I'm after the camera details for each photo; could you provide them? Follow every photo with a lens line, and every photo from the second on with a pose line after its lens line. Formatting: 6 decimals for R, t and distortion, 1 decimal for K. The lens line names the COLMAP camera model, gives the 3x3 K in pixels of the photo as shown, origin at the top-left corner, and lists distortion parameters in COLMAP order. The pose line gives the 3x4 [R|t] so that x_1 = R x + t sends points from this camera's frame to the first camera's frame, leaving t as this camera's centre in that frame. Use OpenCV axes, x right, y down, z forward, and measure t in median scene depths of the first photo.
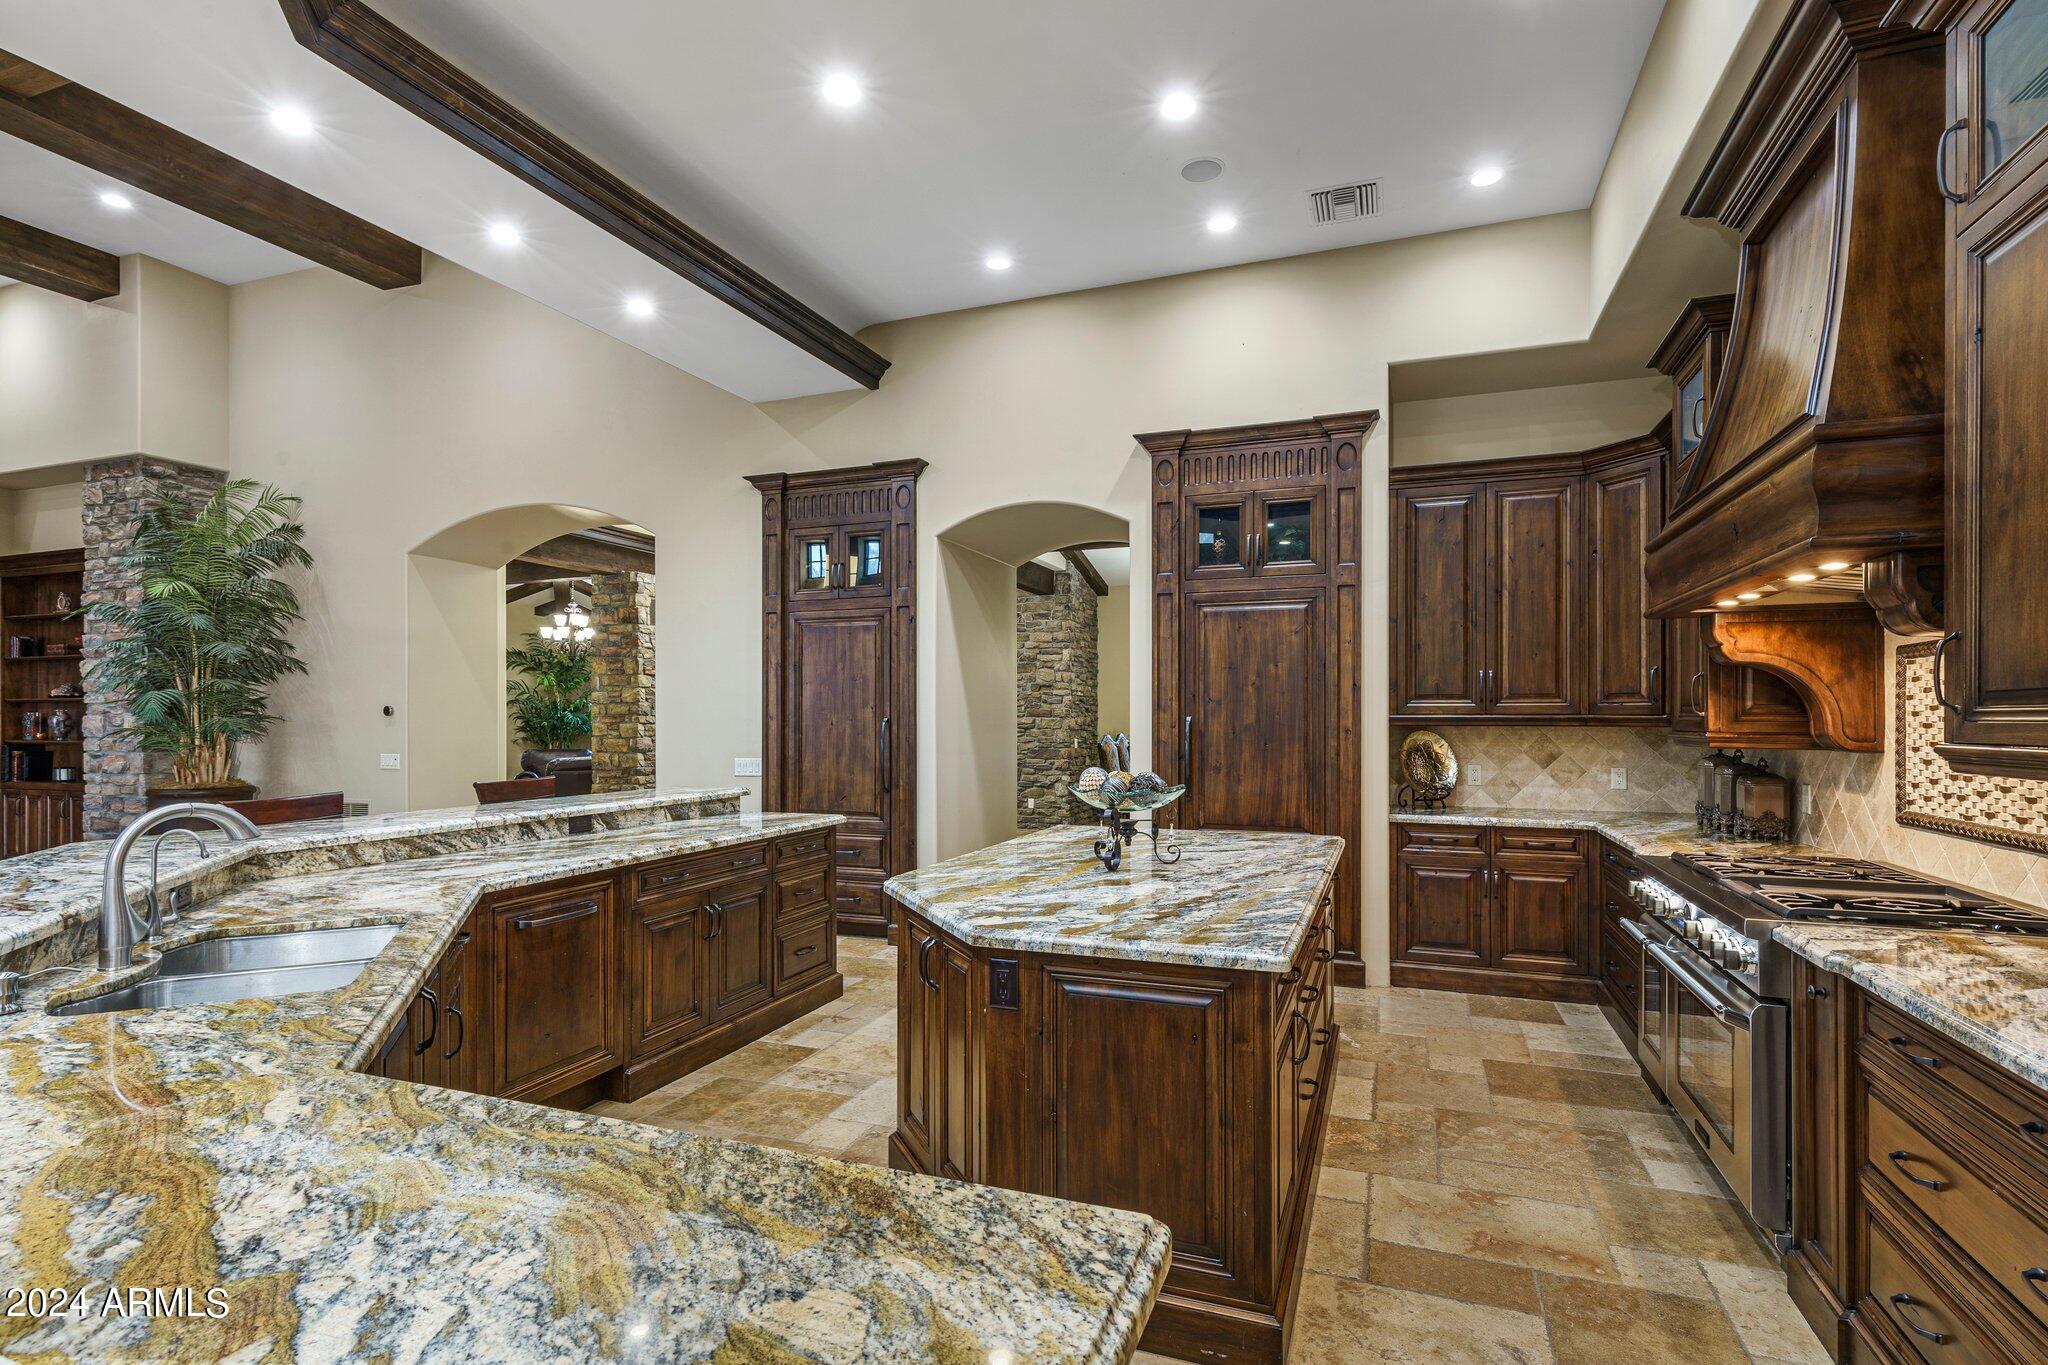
lens RADIAL K [[974.4, 0, 1007.8], [0, 974.4, 718.1], [0, 0, 1]] dist [0.007413, -0.000577]
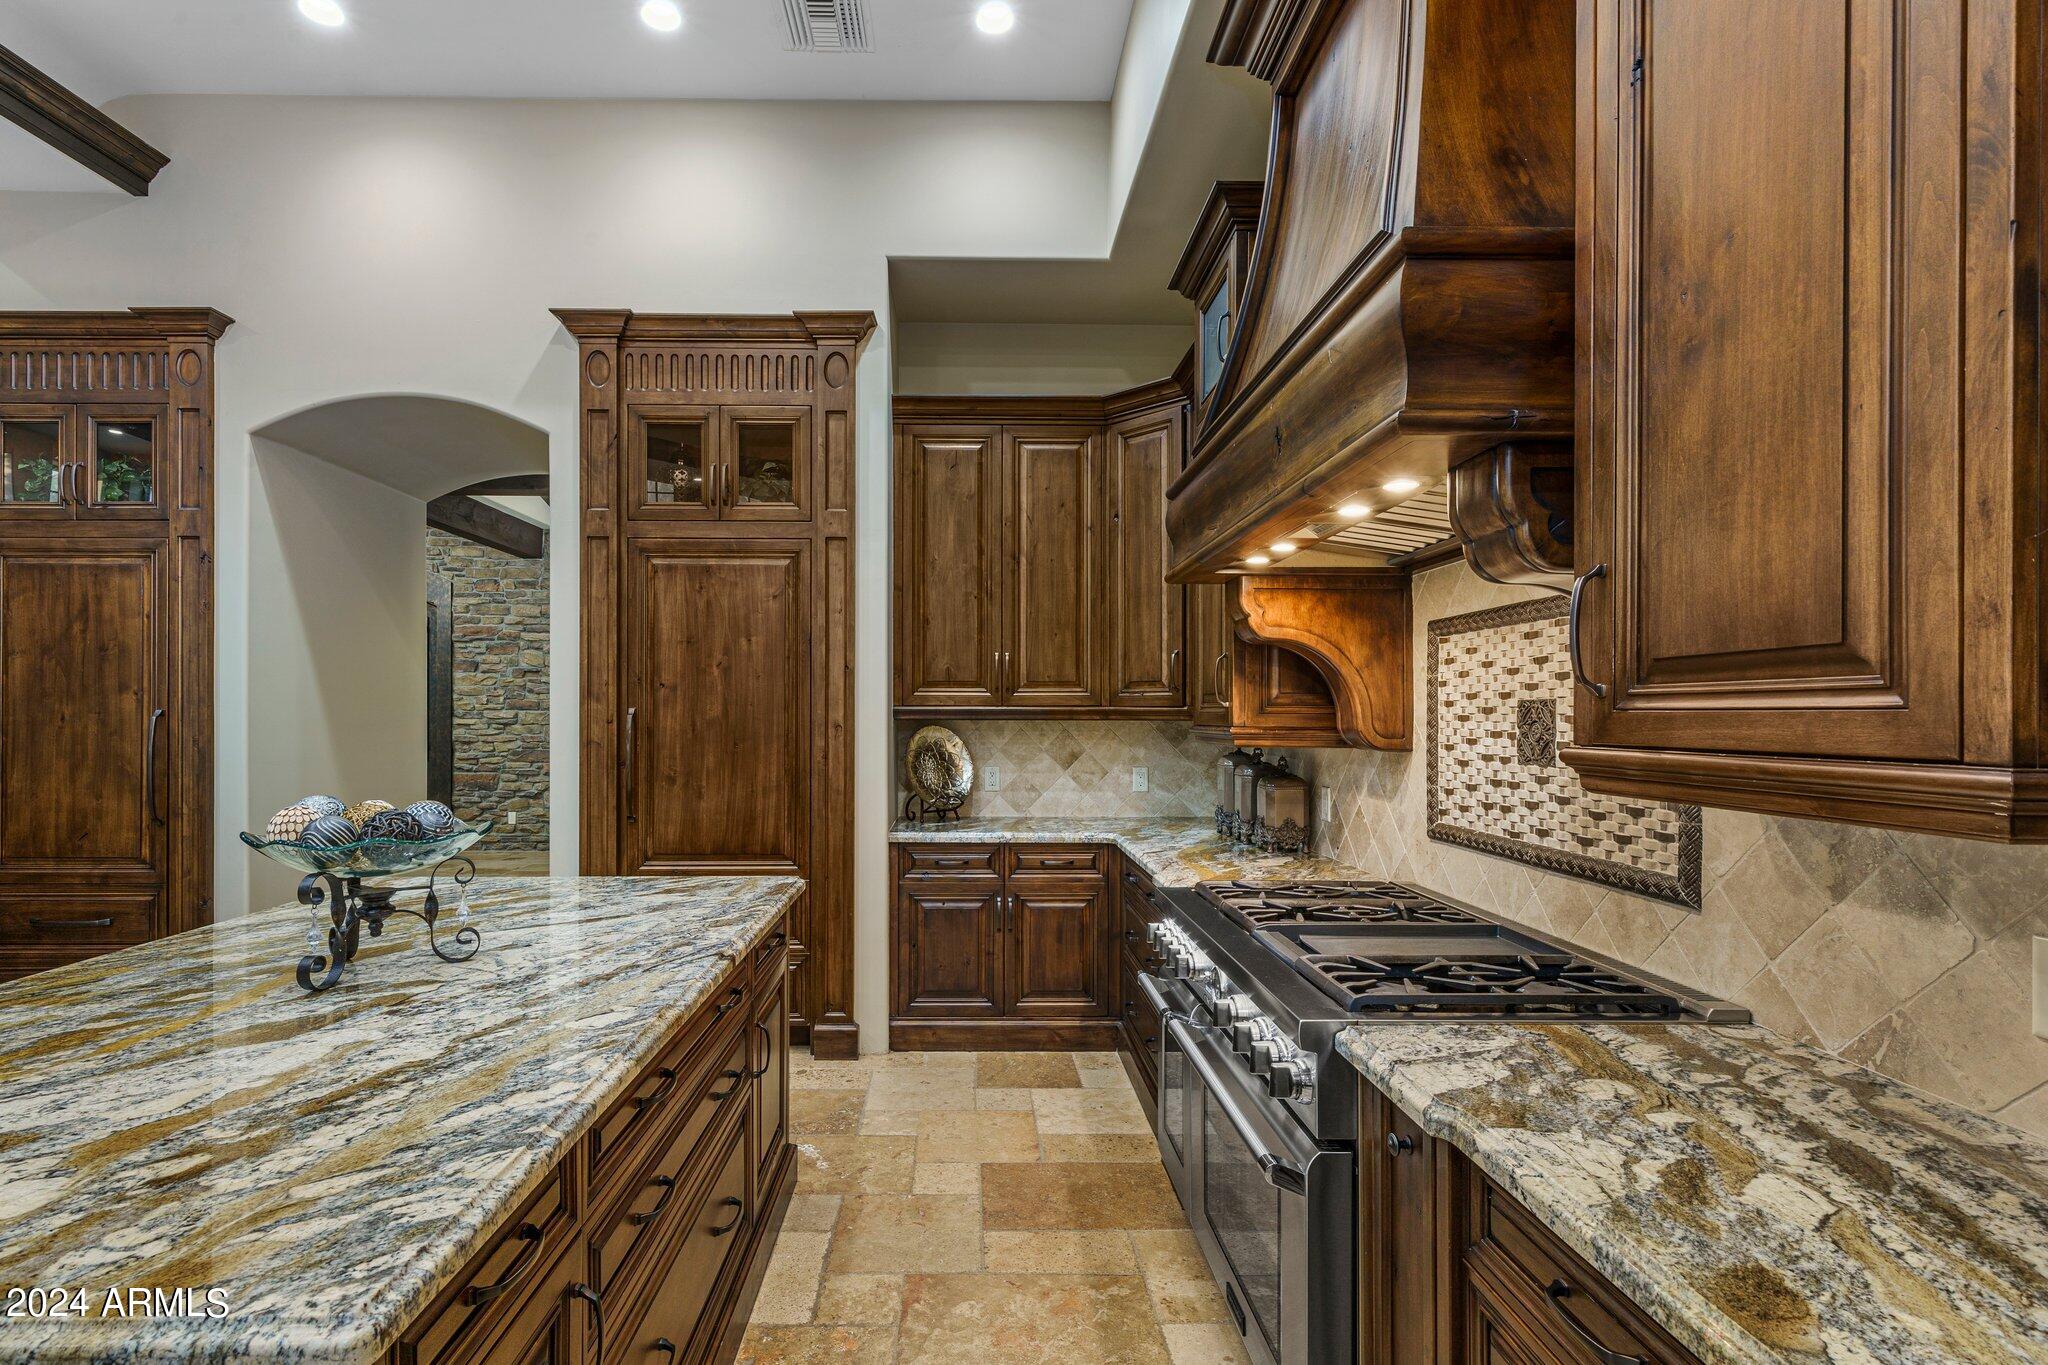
lens RADIAL K [[974.4, 0, 971.1], [0, 974.4, 716.7], [0, 0, 1]] dist [0.007413, -0.000577]
pose [[0.927896, -0.000769, 0.372838, 0.159026], [-0.000670, 0.999993, 0.003731, 0.002364], [-0.372838, -0.003712, 0.927889, 0.245730]]
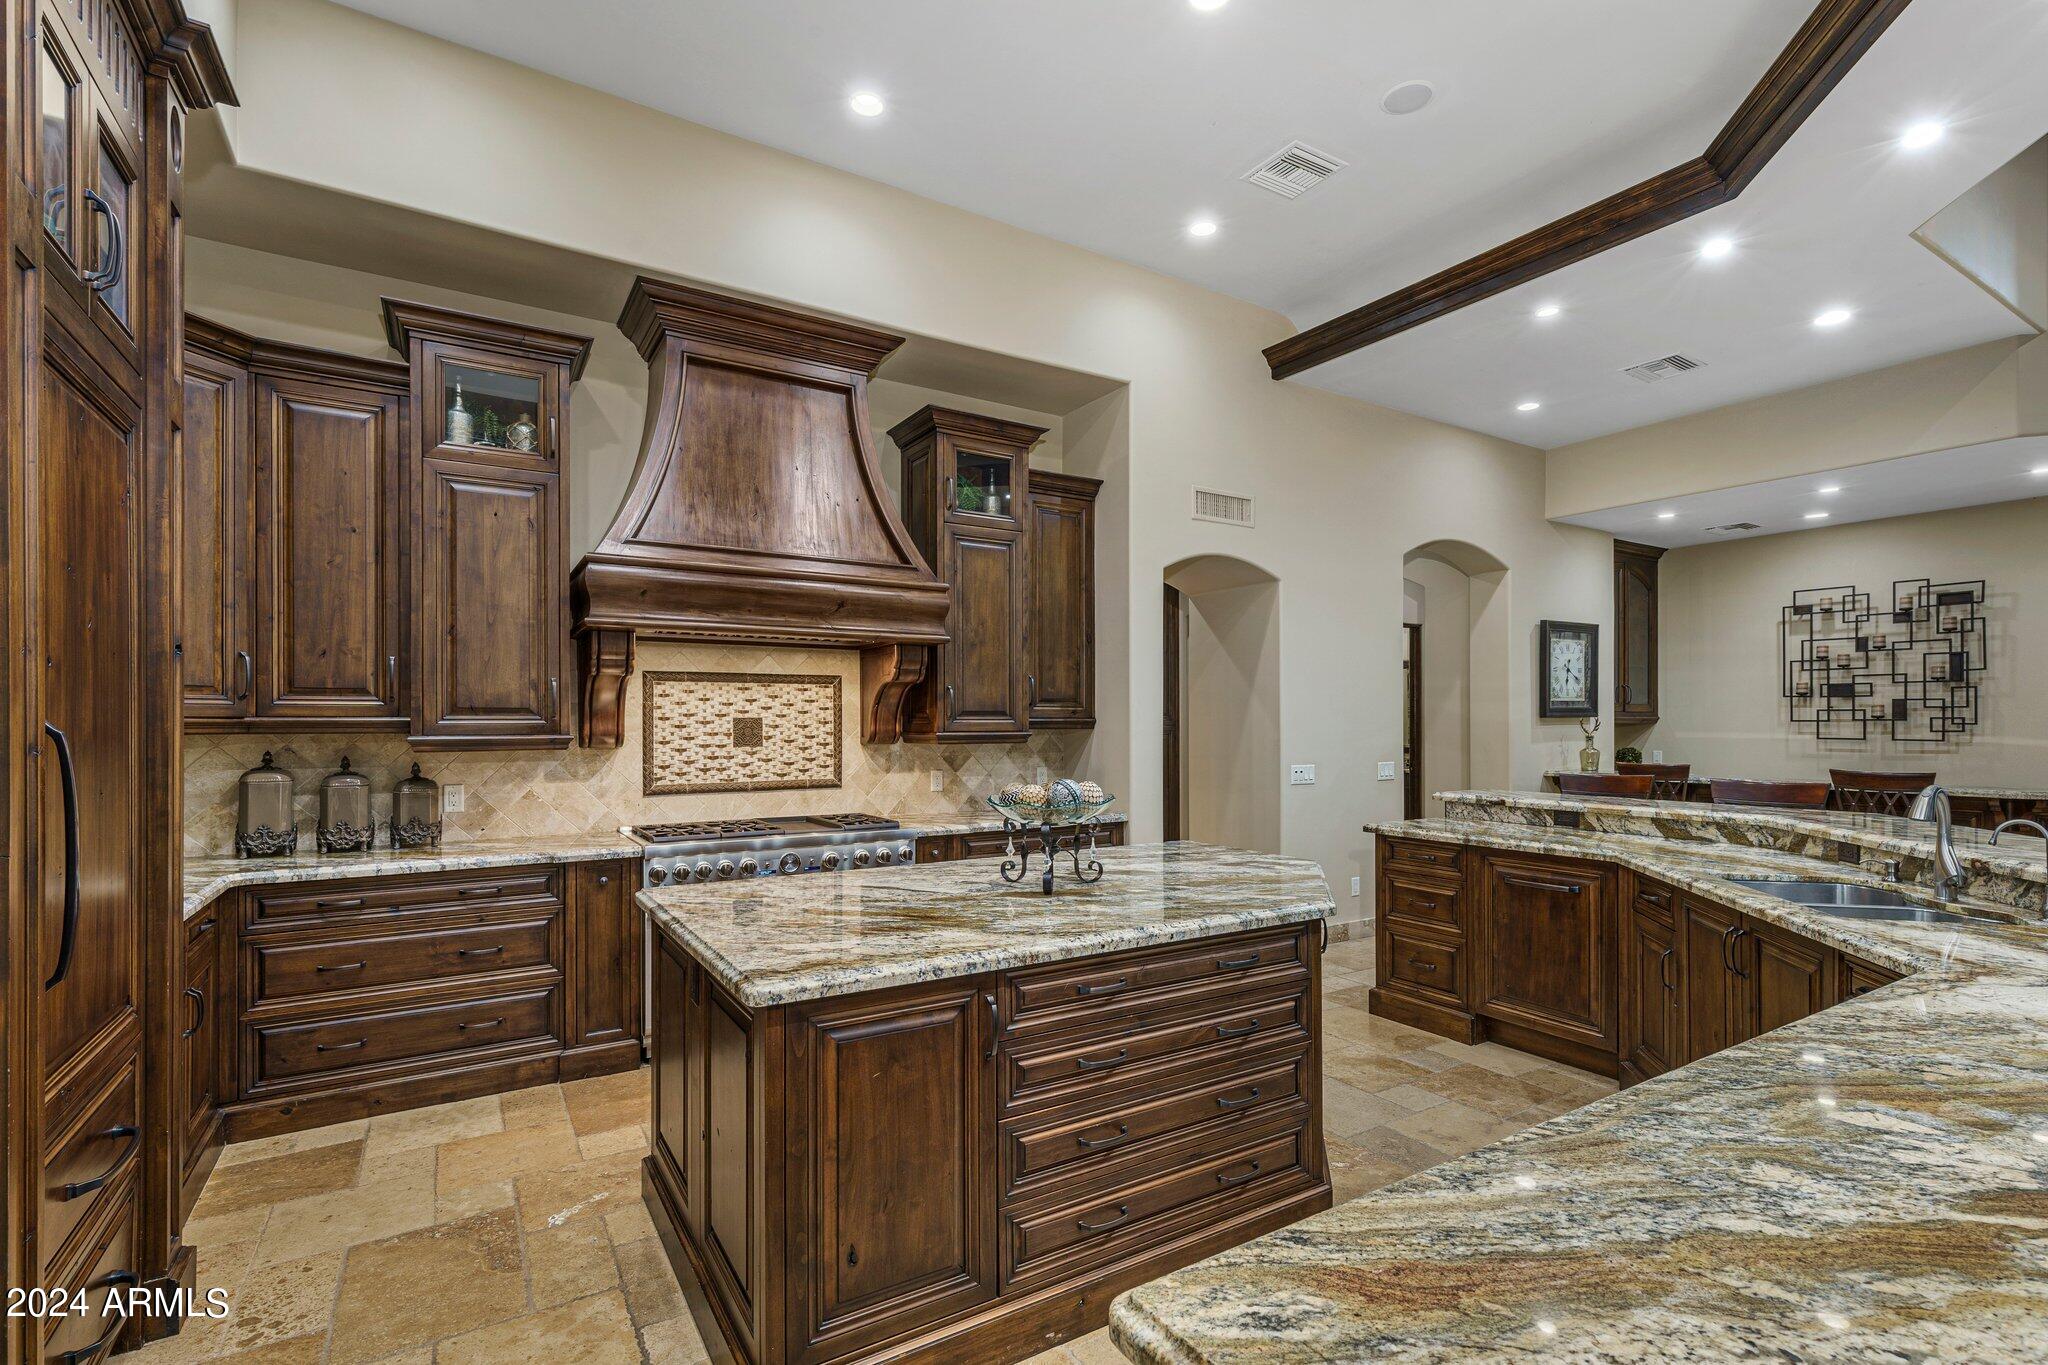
lens RADIAL K [[974.4, 0, 1031.9], [0, 974.4, 721.2], [0, 0, 1]] dist [0.007413, -0.000577]
pose [[-0.816431, 0.002615, 0.577437, -0.227287], [0.001684, 0.999996, -0.002148, 0.002371], [-0.577441, -0.000781, -0.816432, 1.154651]]
